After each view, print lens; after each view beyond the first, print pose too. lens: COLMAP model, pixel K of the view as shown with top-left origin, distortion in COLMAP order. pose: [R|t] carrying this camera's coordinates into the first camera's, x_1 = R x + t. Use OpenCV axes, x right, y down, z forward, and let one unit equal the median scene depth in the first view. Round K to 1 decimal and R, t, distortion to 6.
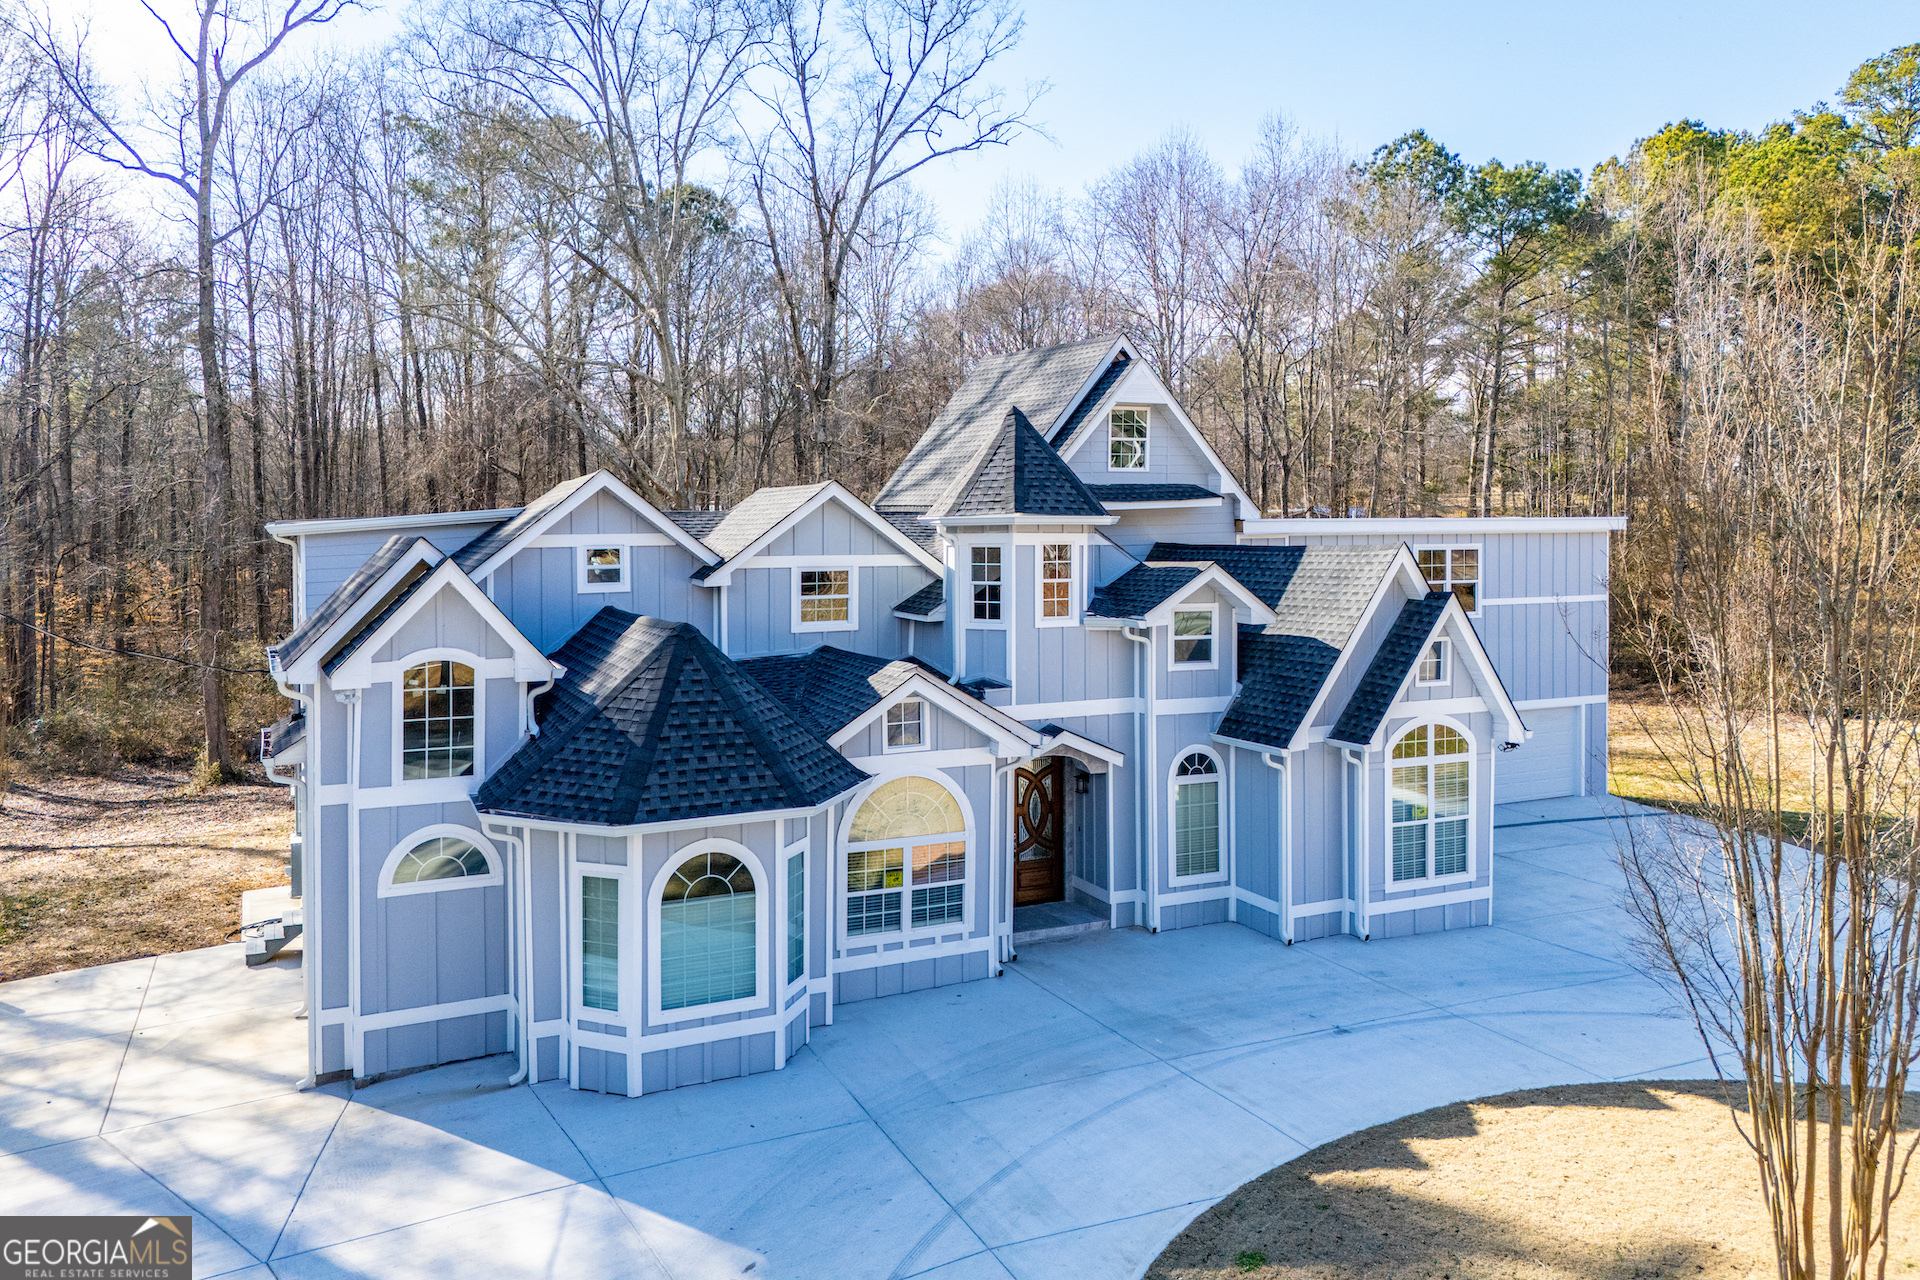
lens RADIAL K [[1406.1, 0, 961.9], [0, 1406.1, 558.8], [0, 0, 1]] dist [0.086417, -0.102015]
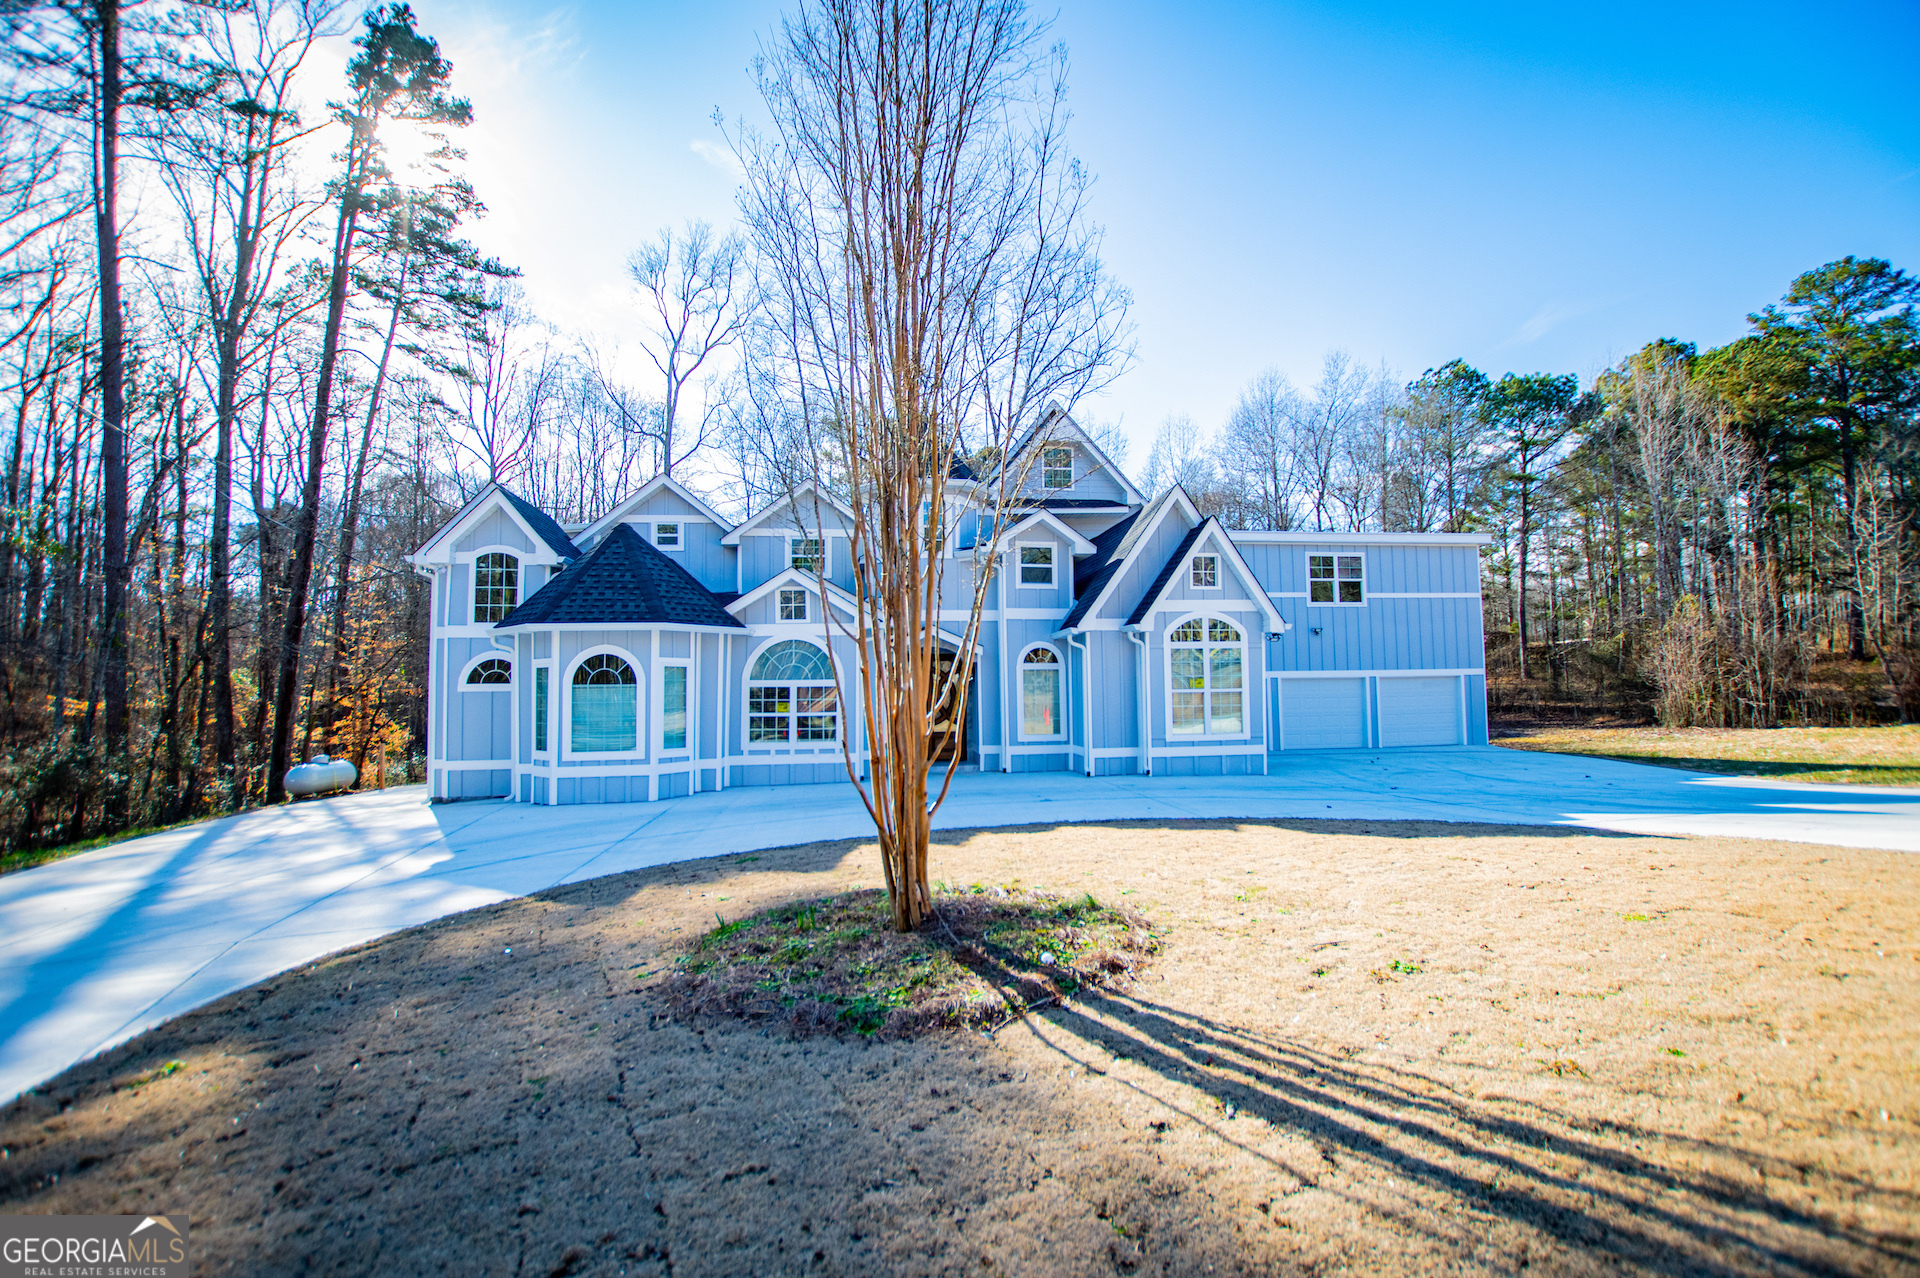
lens RADIAL K [[855.5, 0, 980.7], [0, 855.5, 642.9], [0, 0, 1]] dist [-0.032246, -0.000127]
pose [[0.956599, -0.027401, -0.290118, 0.369405], [0.004657, 0.996880, -0.078797, 0.206960], [0.291372, 0.074026, 0.953741, 0.178517]]
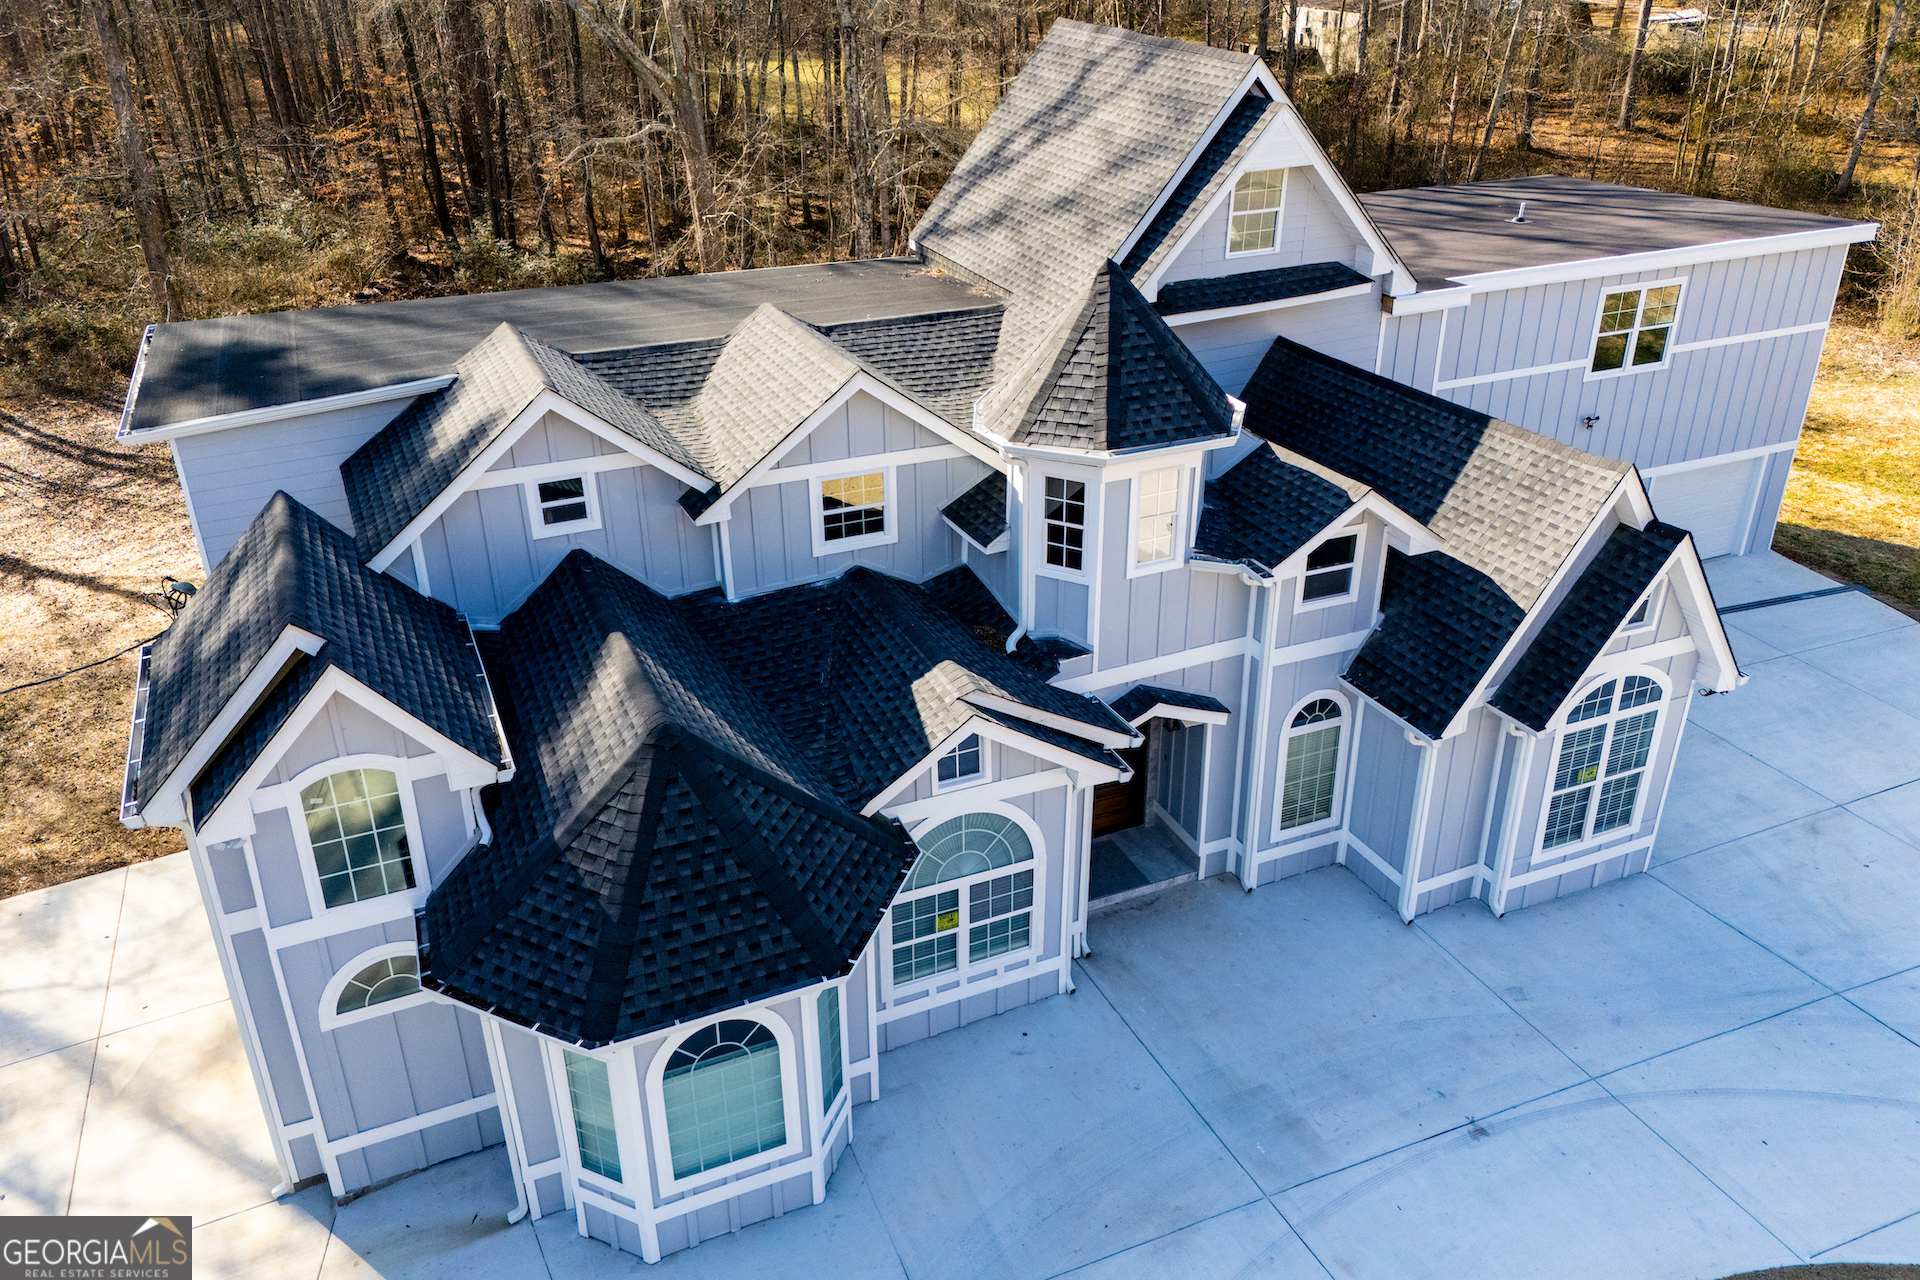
lens RADIAL K [[1403.4, 0, 964.1], [0, 1403.4, 605.1], [0, 0, 1]] dist [0.078502, -0.075897]
pose [[0.999494, 0.008667, -0.030590, -0.013415], [0.004581, 0.912826, 0.408323, -0.252565], [0.031462, -0.408256, 0.912325, 0.285860]]
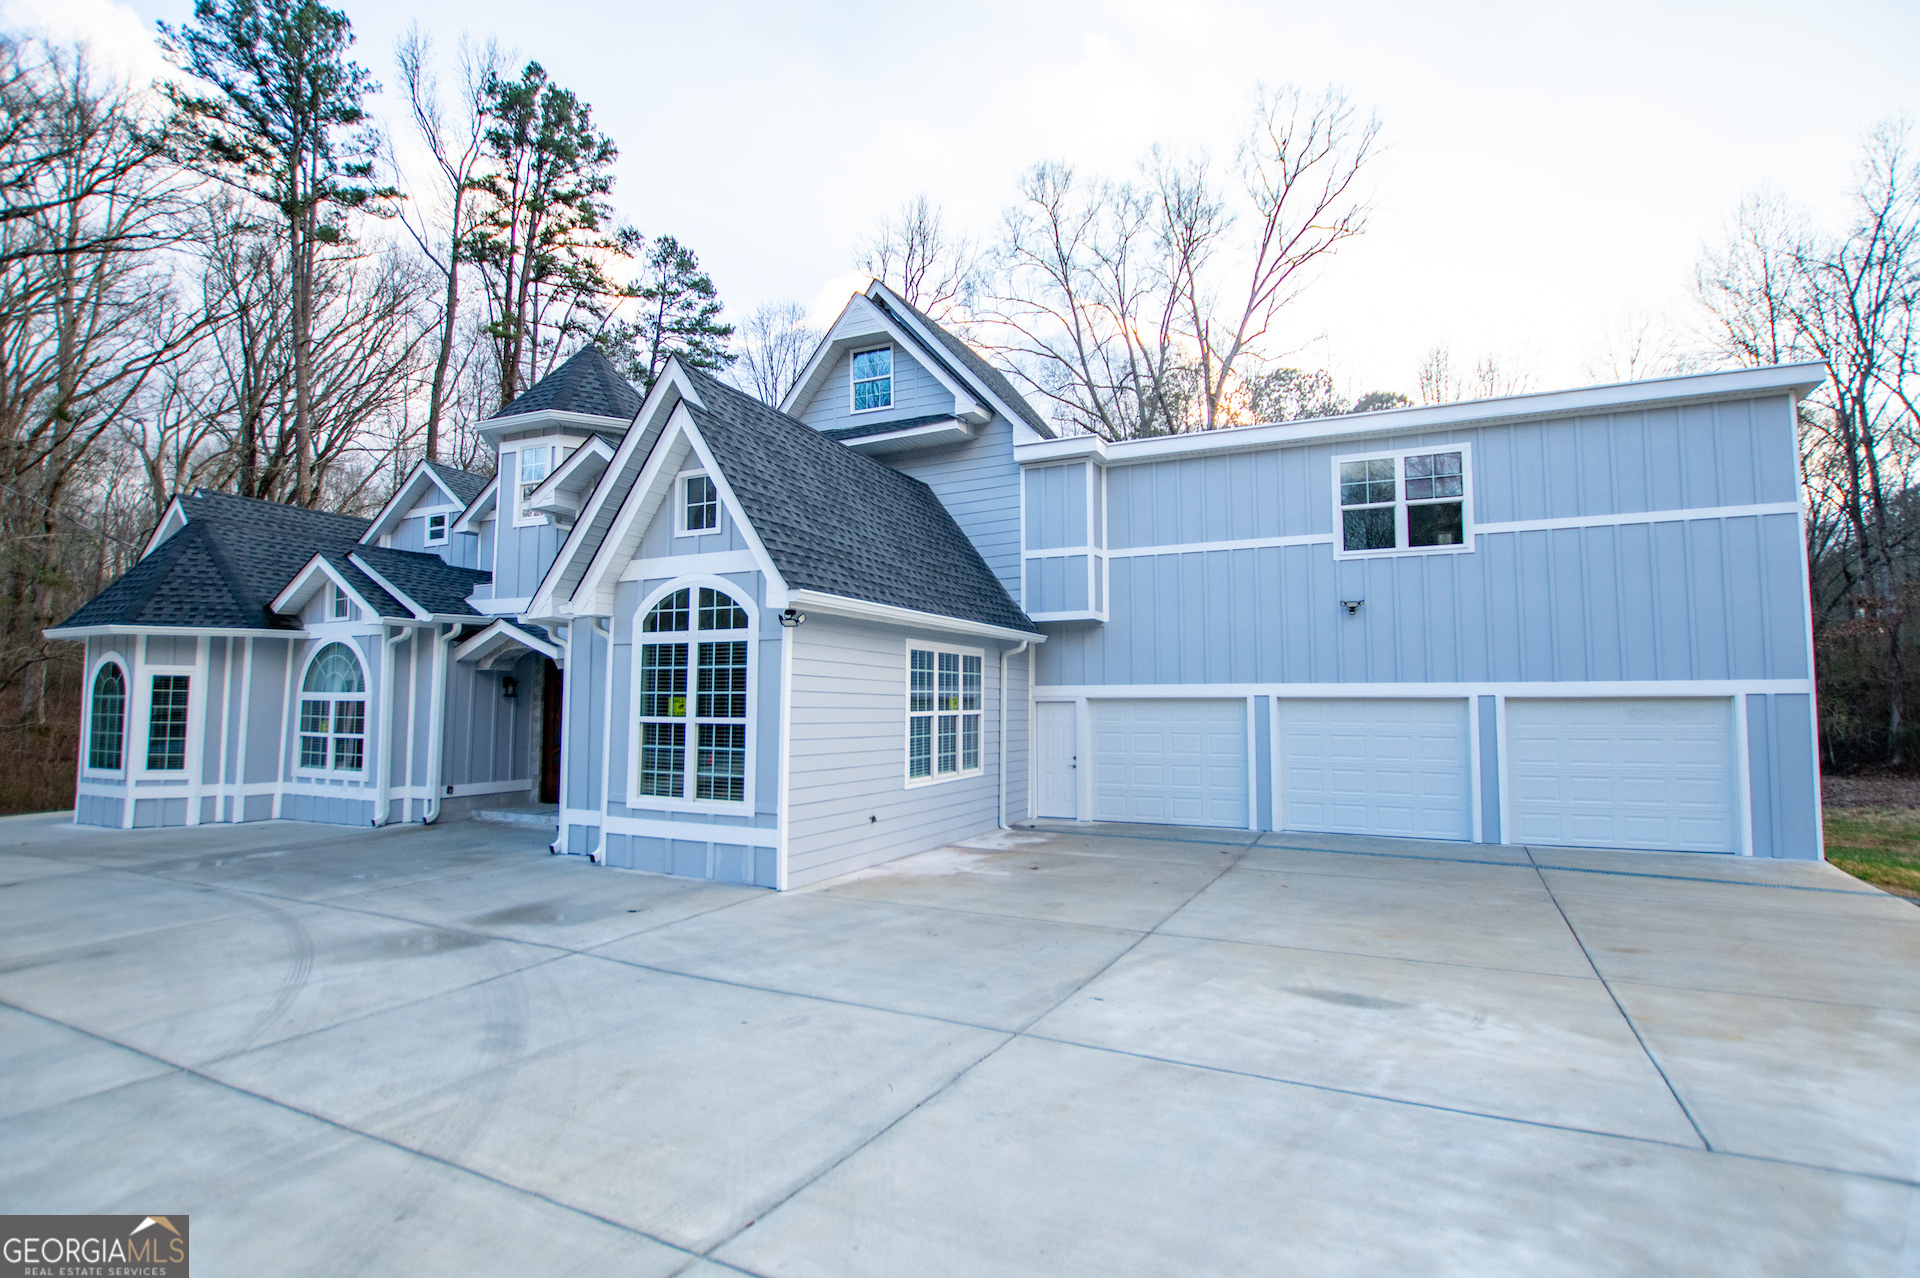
lens RADIAL K [[898.7, 0, 976.4], [0, 898.7, 648.1], [0, 0, 1]] dist [-0.027837, -0.000011]
pose [[0.649100, -0.041984, -0.759544, 0.790395], [-0.022633, 0.996968, -0.074449, 0.182989], [0.760367, 0.065516, 0.646181, 0.833945]]
